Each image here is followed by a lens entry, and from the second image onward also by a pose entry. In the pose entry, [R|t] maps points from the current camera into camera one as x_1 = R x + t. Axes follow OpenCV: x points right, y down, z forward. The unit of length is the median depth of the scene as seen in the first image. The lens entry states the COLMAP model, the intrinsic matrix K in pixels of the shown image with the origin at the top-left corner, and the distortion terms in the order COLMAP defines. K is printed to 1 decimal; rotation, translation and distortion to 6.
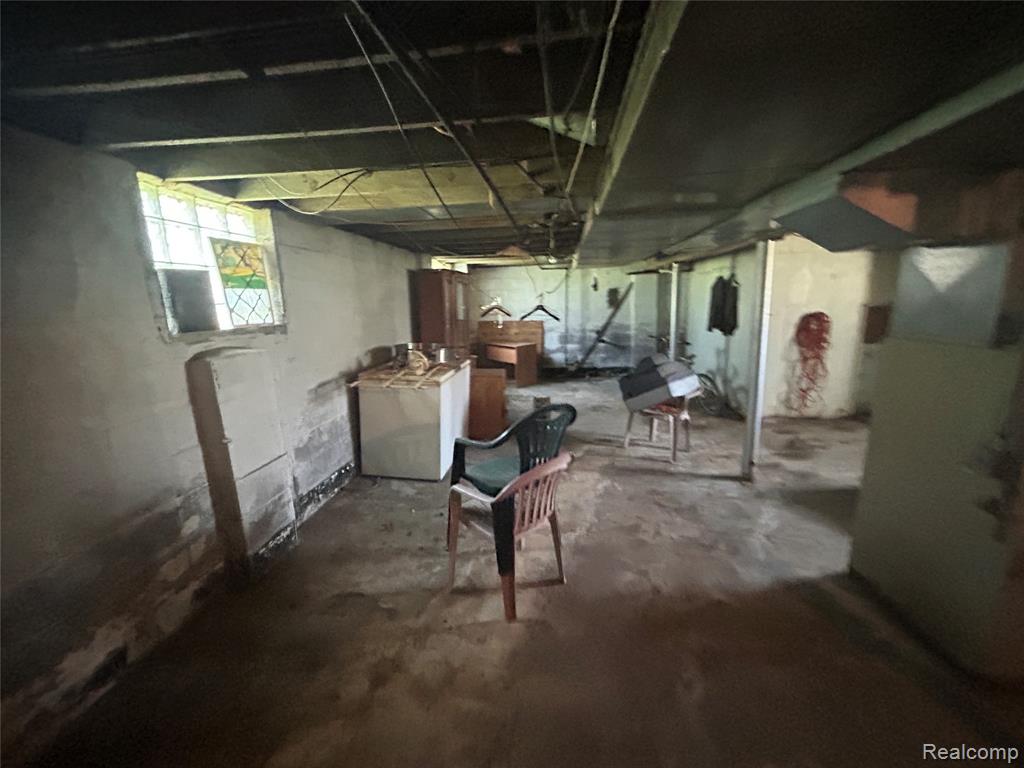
lens RADIAL K [[413.8, 0, 512.0], [0, 413.8, 384.0], [0, 0, 1]] dist [0.000215, 0.000612]
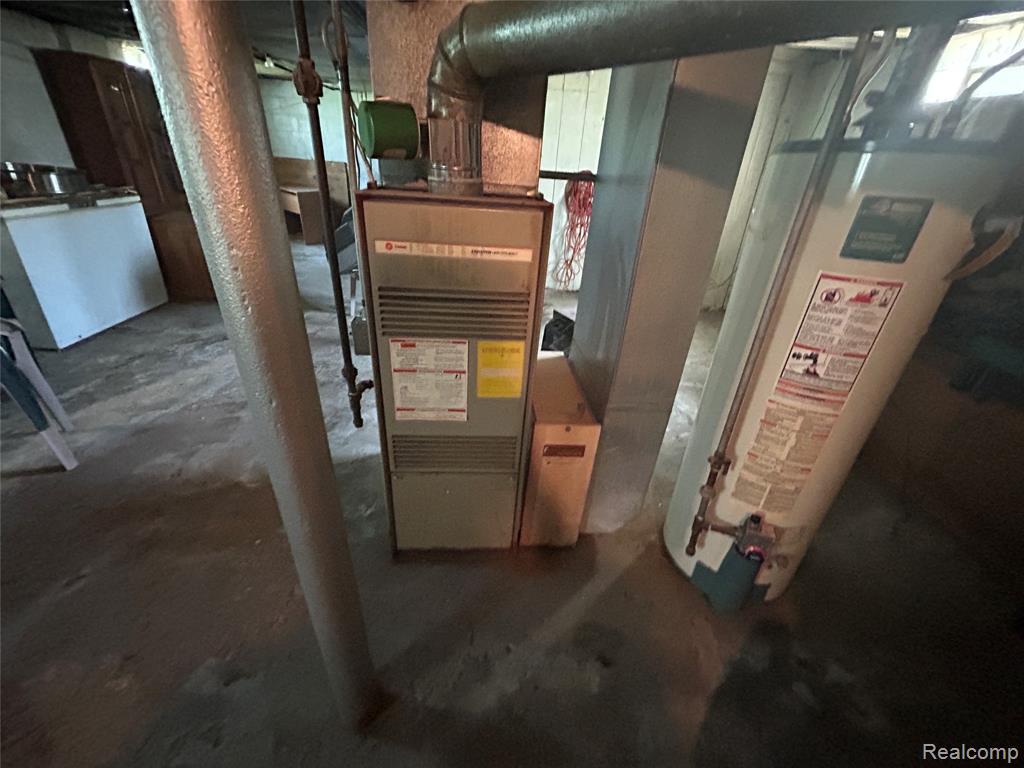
lens RADIAL K [[413.8, 0, 512.0], [0, 413.8, 384.0], [0, 0, 1]] dist [0.000215, 0.000612]
pose [[0.984006, 0.002972, 0.178108, 0.279479], [-0.056654, 0.953165, 0.297097, 0.004235], [-0.168884, -0.302436, 0.938089, 0.033866]]
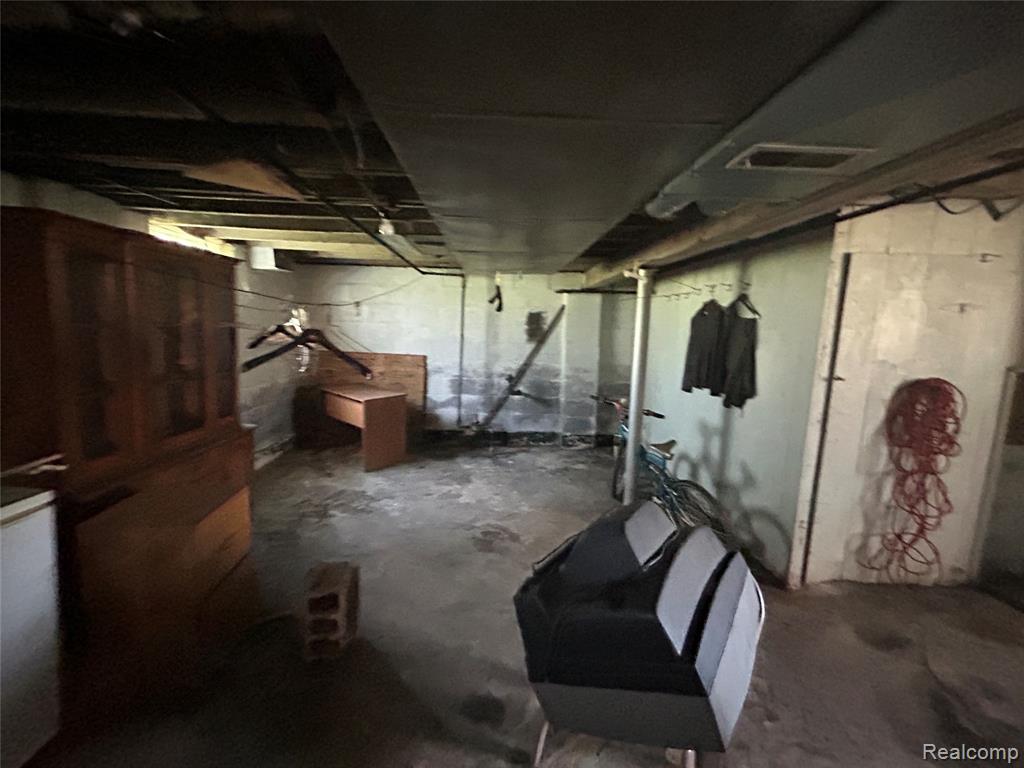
lens RADIAL K [[413.8, 0, 512.0], [0, 413.8, 384.0], [0, 0, 1]] dist [0.000215, 0.000612]
pose [[0.985849, 0.039669, 0.162875, 0.114915], [-0.029210, 0.997384, -0.066118, -0.080341], [-0.165072, 0.060425, 0.984429, 0.400158]]
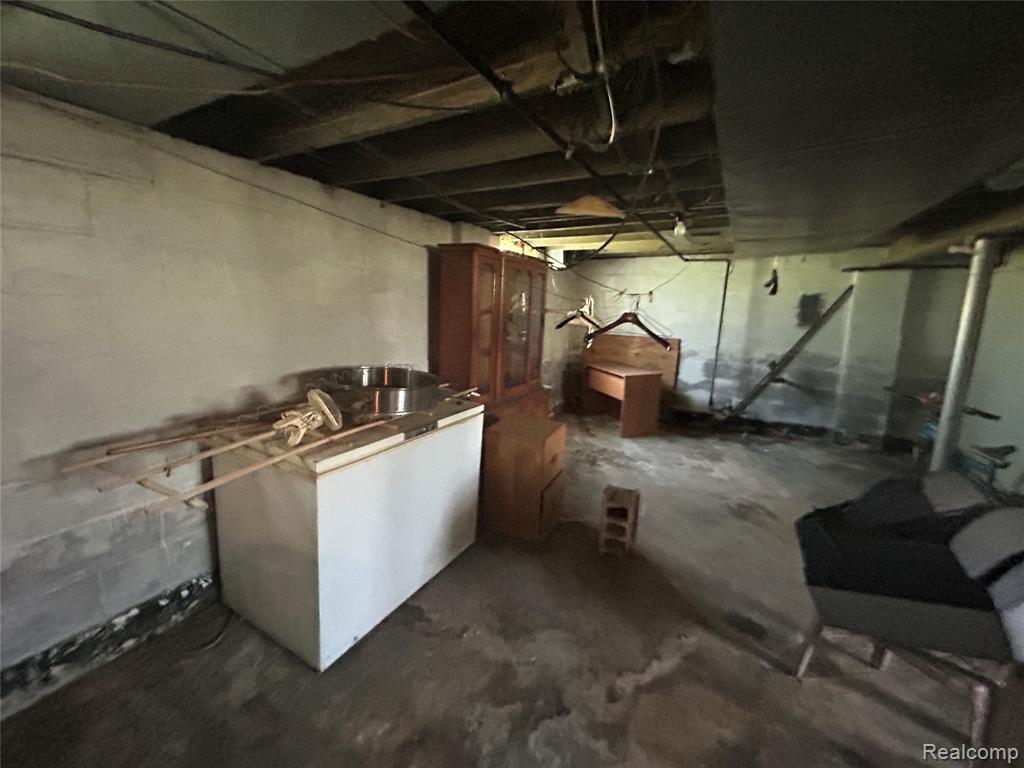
lens RADIAL K [[413.8, 0, 512.0], [0, 413.8, 384.0], [0, 0, 1]] dist [0.000215, 0.000612]
pose [[0.926409, 0.113972, -0.358856, 0.078644], [-0.119558, 0.992805, 0.006665, -0.059555], [0.357033, 0.036730, 0.933369, 0.316201]]
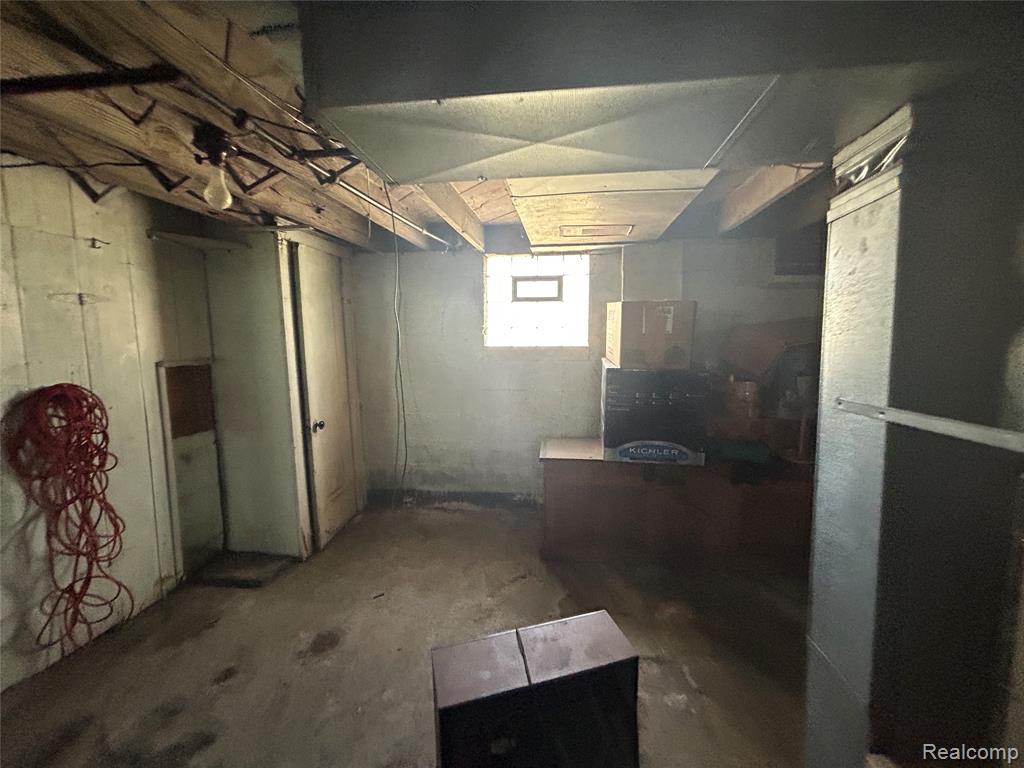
lens RADIAL K [[425.9, 0, 512.0], [0, 425.9, 384.0], [0, 0, 1]] dist [-0.000119, 0.000021]
pose [[0.018820, -0.076519, 0.996891, 0.230500], [0.202156, 0.976765, 0.071157, -0.077587], [-0.979173, 0.200188, 0.033851, 0.377158]]
